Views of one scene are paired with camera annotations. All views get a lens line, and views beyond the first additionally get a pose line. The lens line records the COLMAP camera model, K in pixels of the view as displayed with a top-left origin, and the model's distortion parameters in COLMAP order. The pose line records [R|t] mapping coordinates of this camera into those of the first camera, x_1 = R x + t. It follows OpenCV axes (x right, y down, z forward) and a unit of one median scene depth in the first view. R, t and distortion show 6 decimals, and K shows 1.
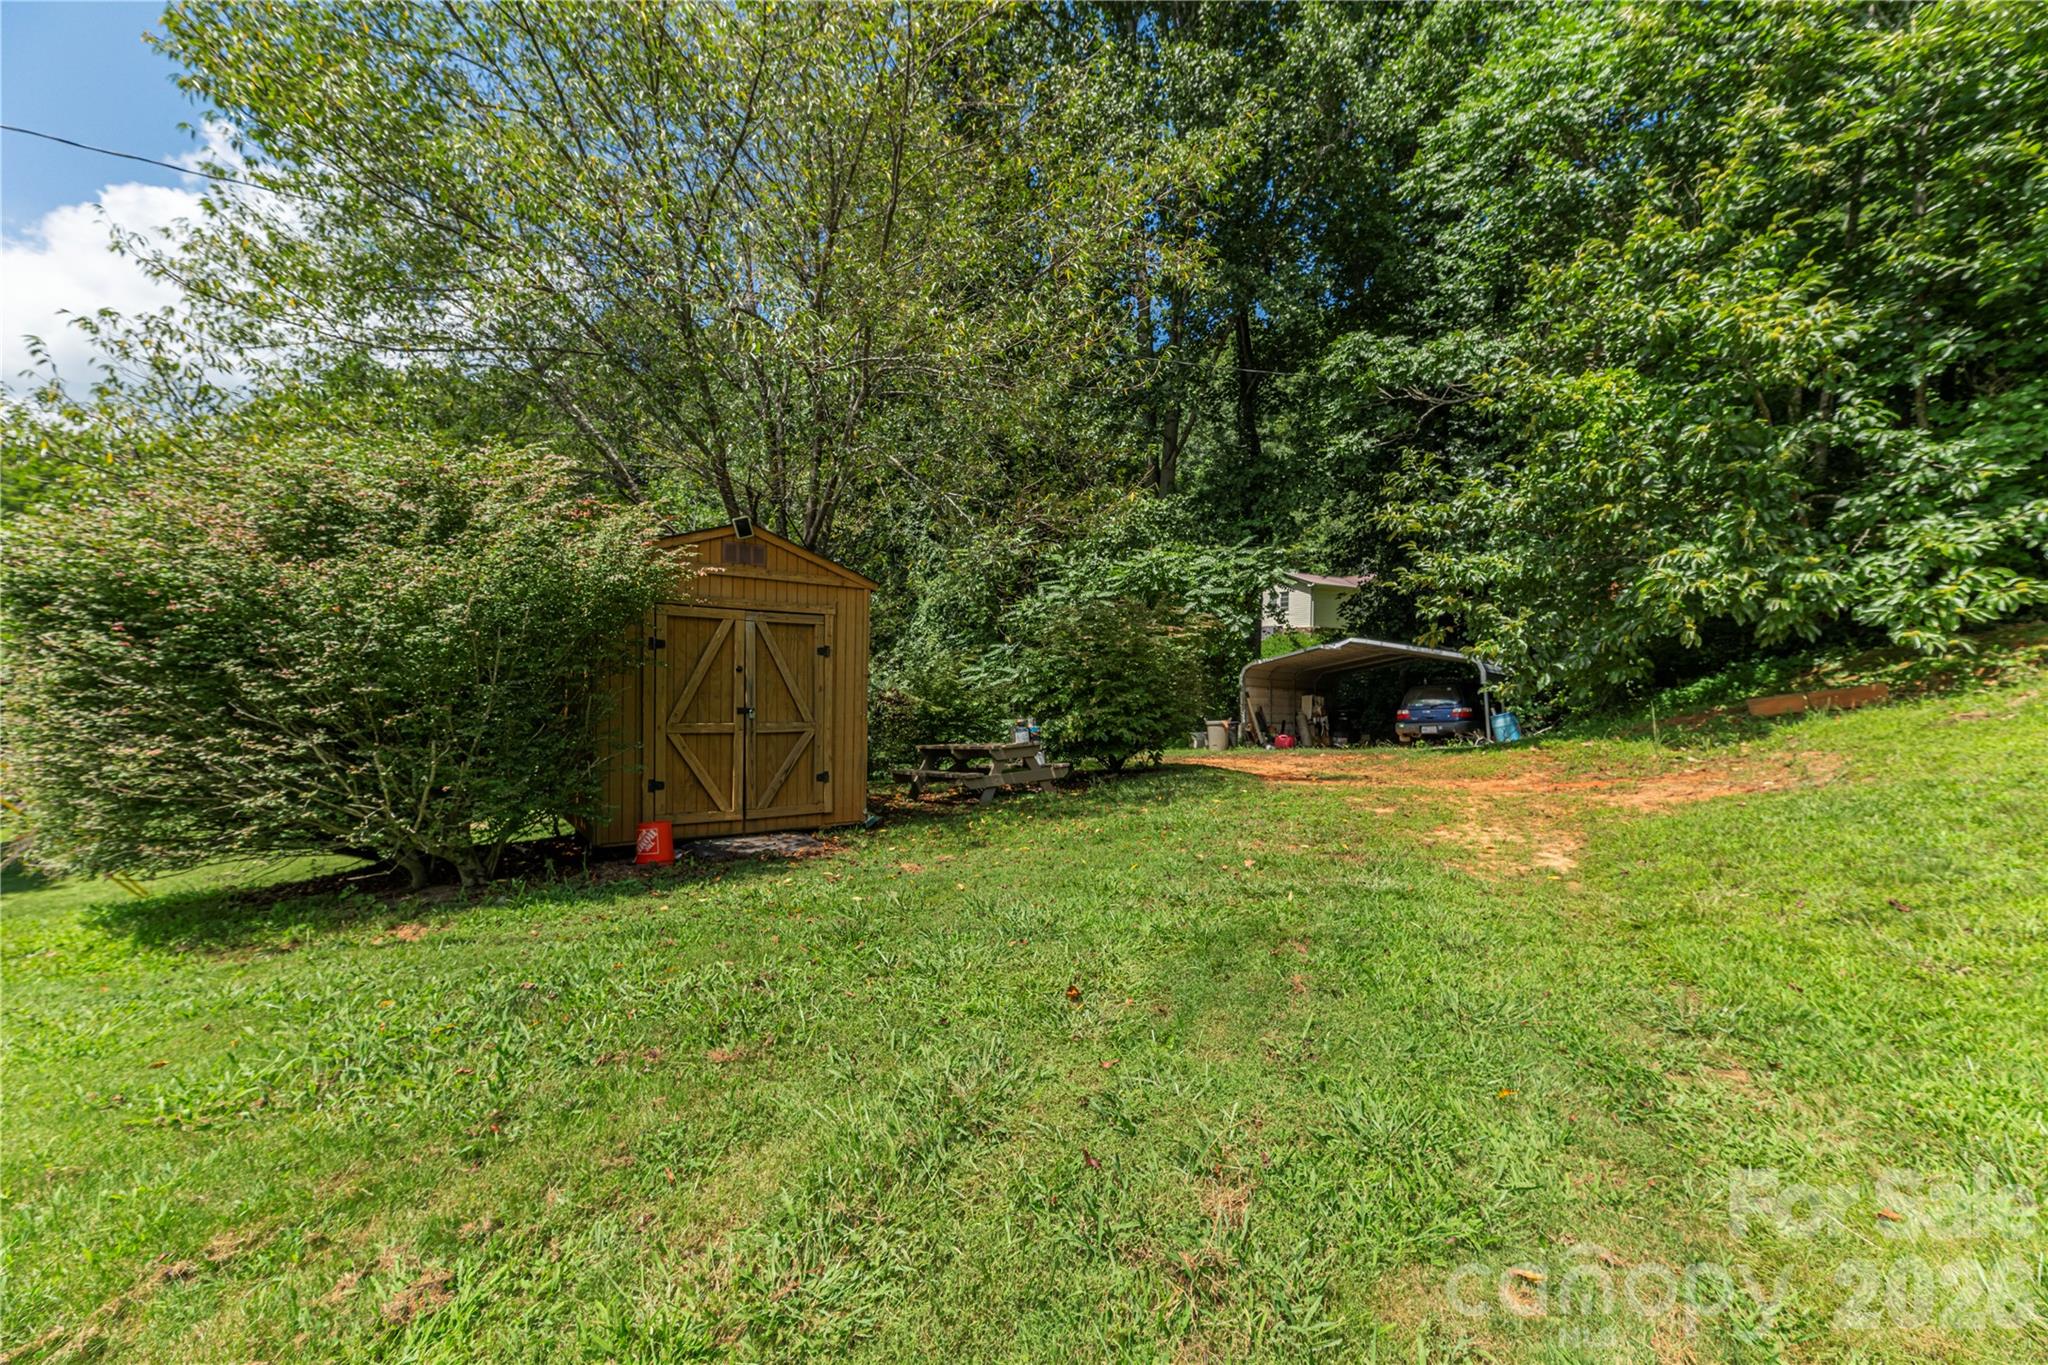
lens RADIAL K [[831.4, 0, 1047.1], [0, 831.4, 685.4], [0, 0, 1]] dist [0.000213, 0.000123]
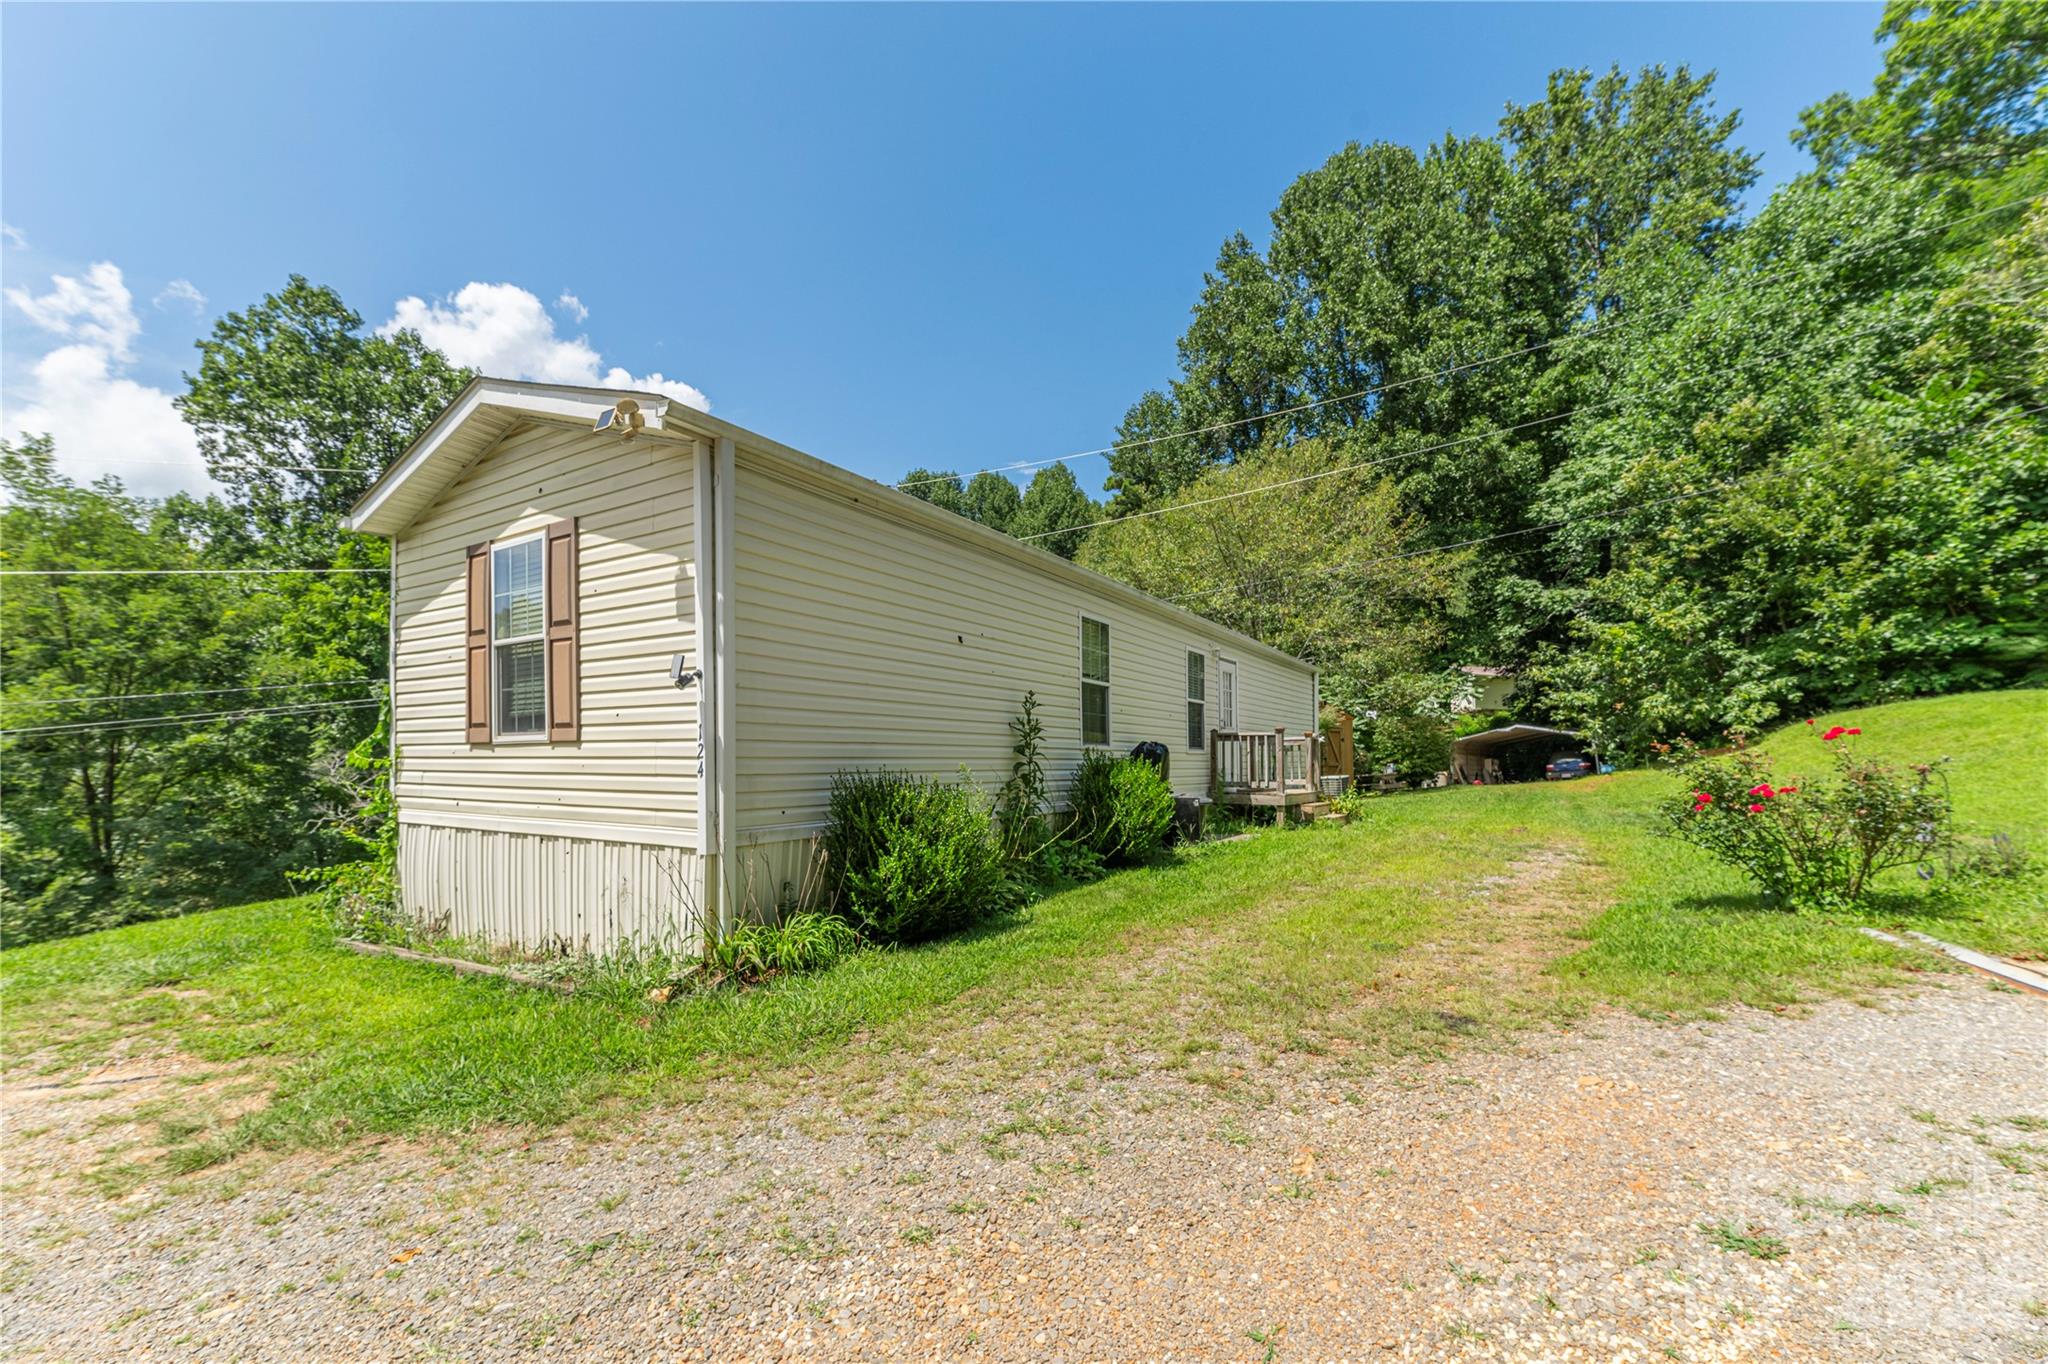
lens RADIAL K [[831.4, 0, 1047.1], [0, 831.4, 684.9], [0, 0, 1]] dist [0.000213, 0.000123]
pose [[0.989048, -0.028445, -0.144827, -0.598125], [0.014543, 0.995259, -0.096162, 0.022915], [0.146875, 0.093003, 0.984773, -1.479524]]
